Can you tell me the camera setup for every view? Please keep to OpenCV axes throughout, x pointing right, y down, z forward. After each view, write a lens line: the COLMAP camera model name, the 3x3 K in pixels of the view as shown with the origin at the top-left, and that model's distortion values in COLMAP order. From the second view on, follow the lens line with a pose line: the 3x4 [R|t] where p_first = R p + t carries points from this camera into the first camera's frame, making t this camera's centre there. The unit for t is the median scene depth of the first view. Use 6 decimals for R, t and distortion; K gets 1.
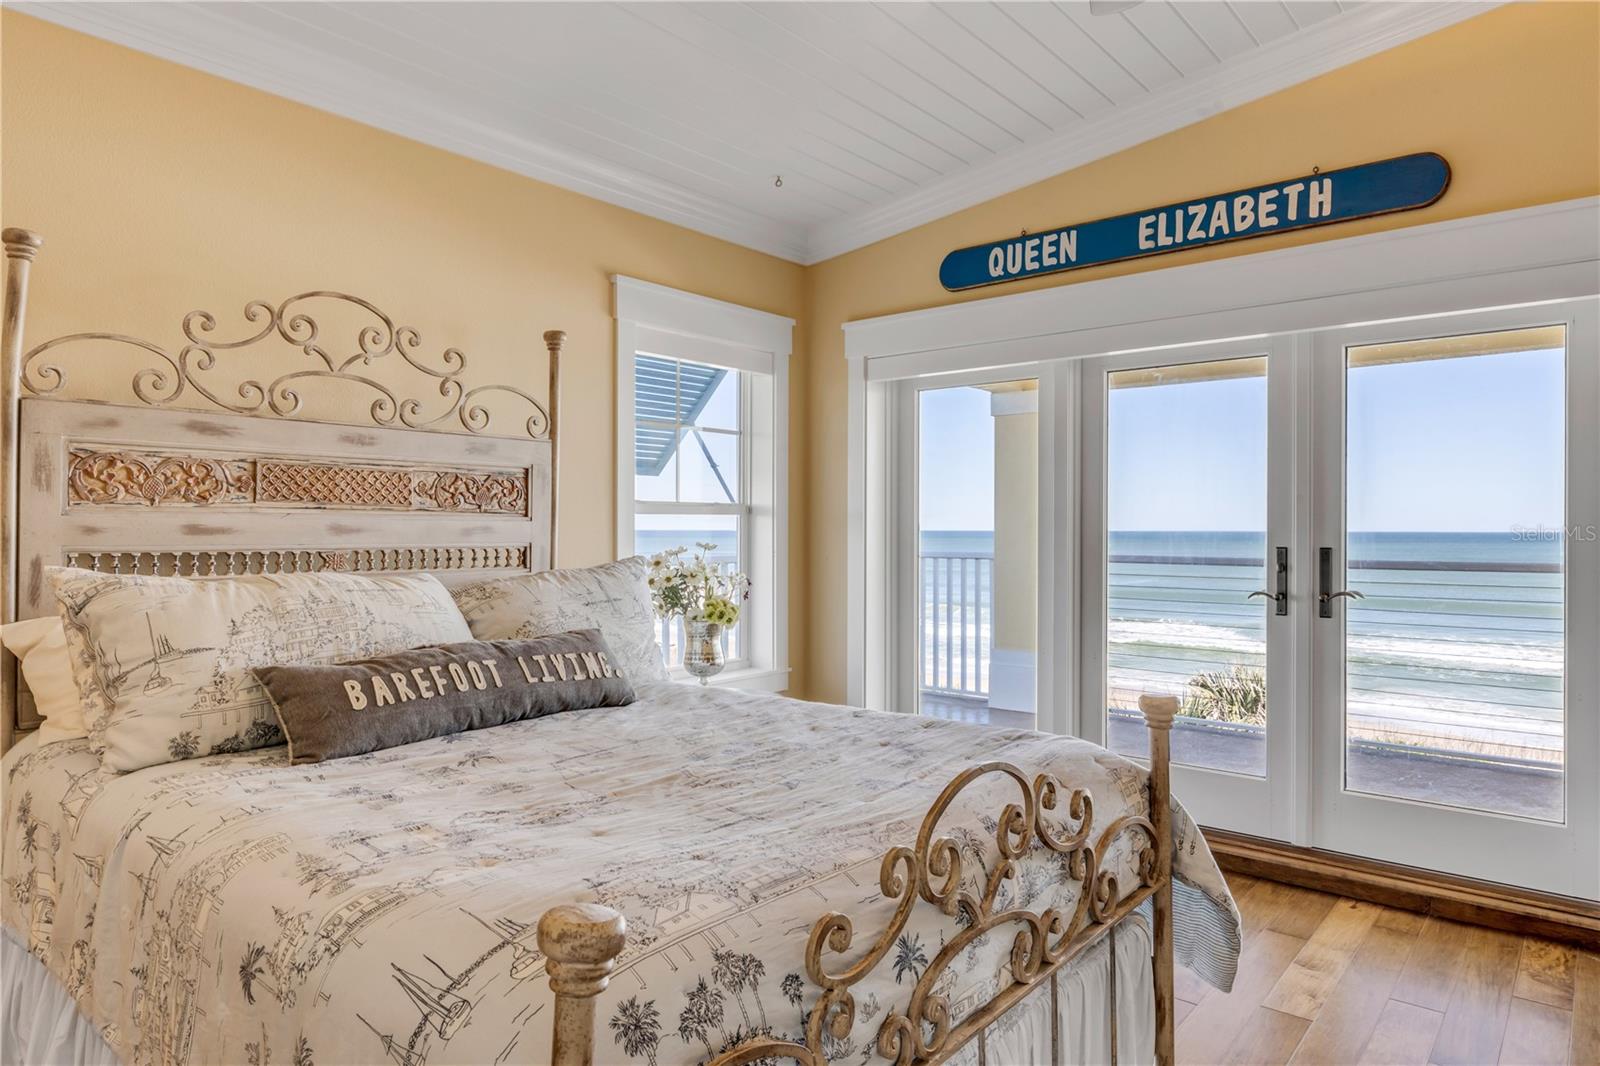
lens RADIAL K [[969.3, 0, 797.7], [0, 969.3, 531.7], [0, 0, 1]] dist [-0.003195, -0.000481]
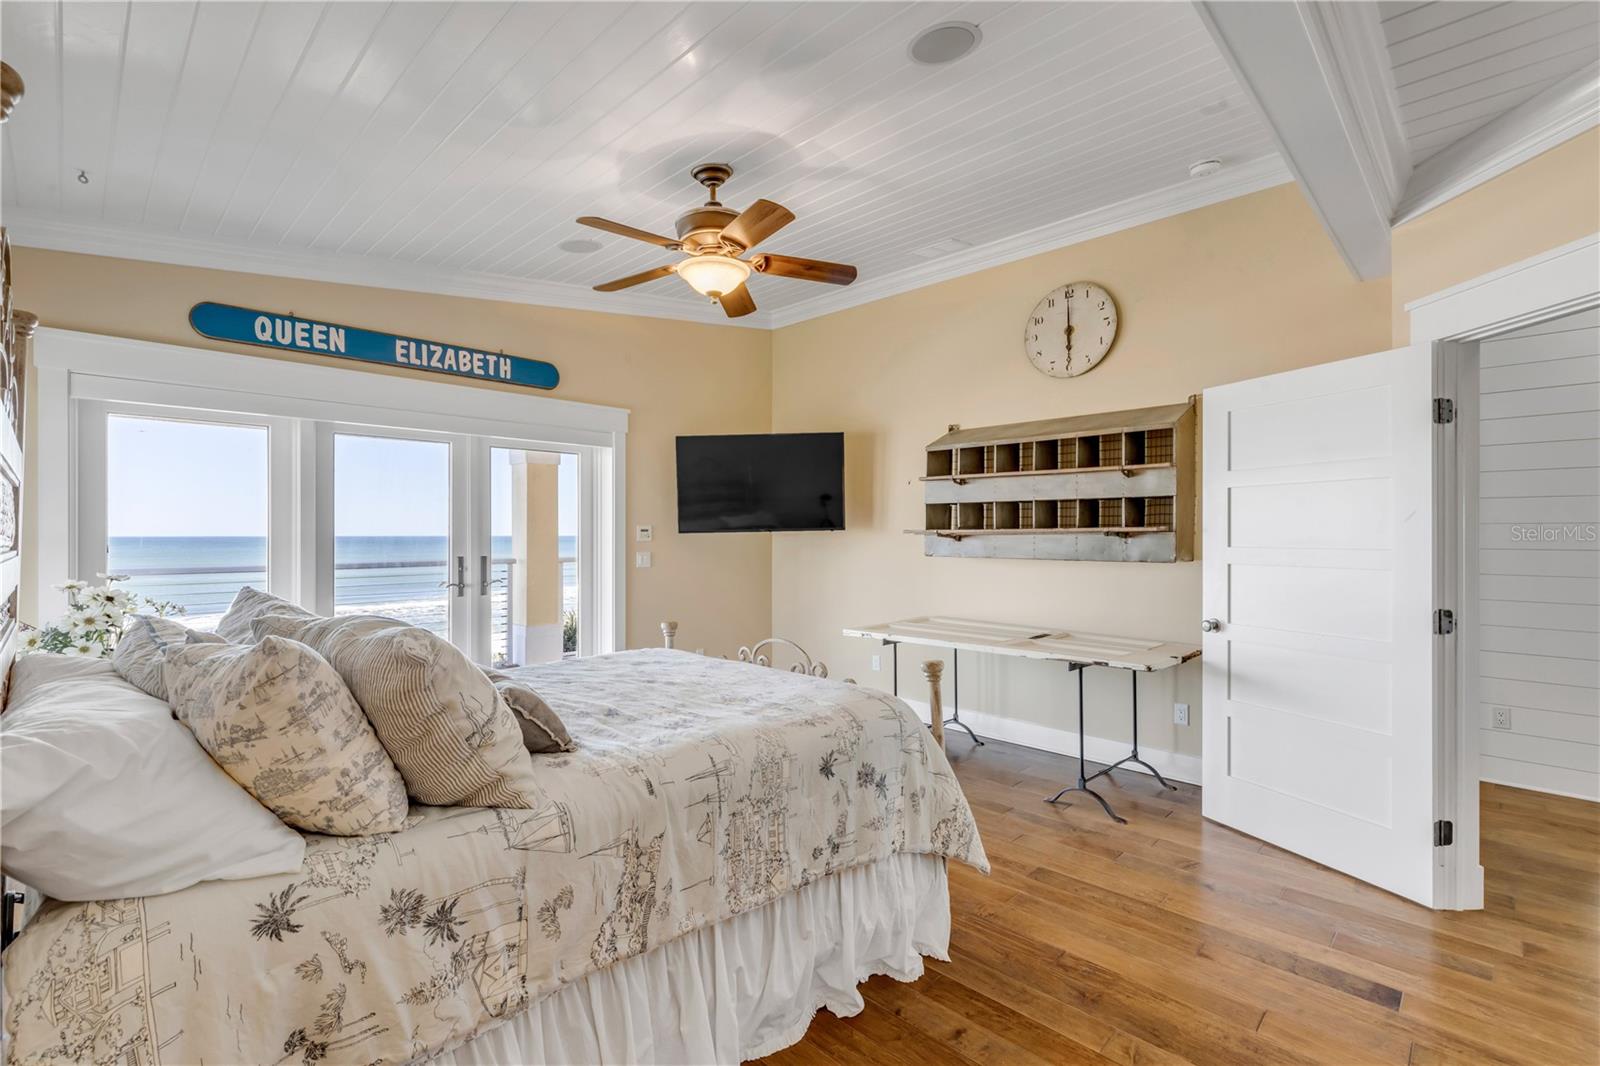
lens RADIAL K [[725.2, 0, 795.7], [0, 725.2, 528.9], [0, 0, 1]] dist [0.002307, 0.000439]
pose [[0.072580, -0.000390, 0.997363, -0.748180], [0.001506, 0.999999, 0.000282, -0.032803], [-0.997361, 0.001481, 0.072581, 0.317797]]
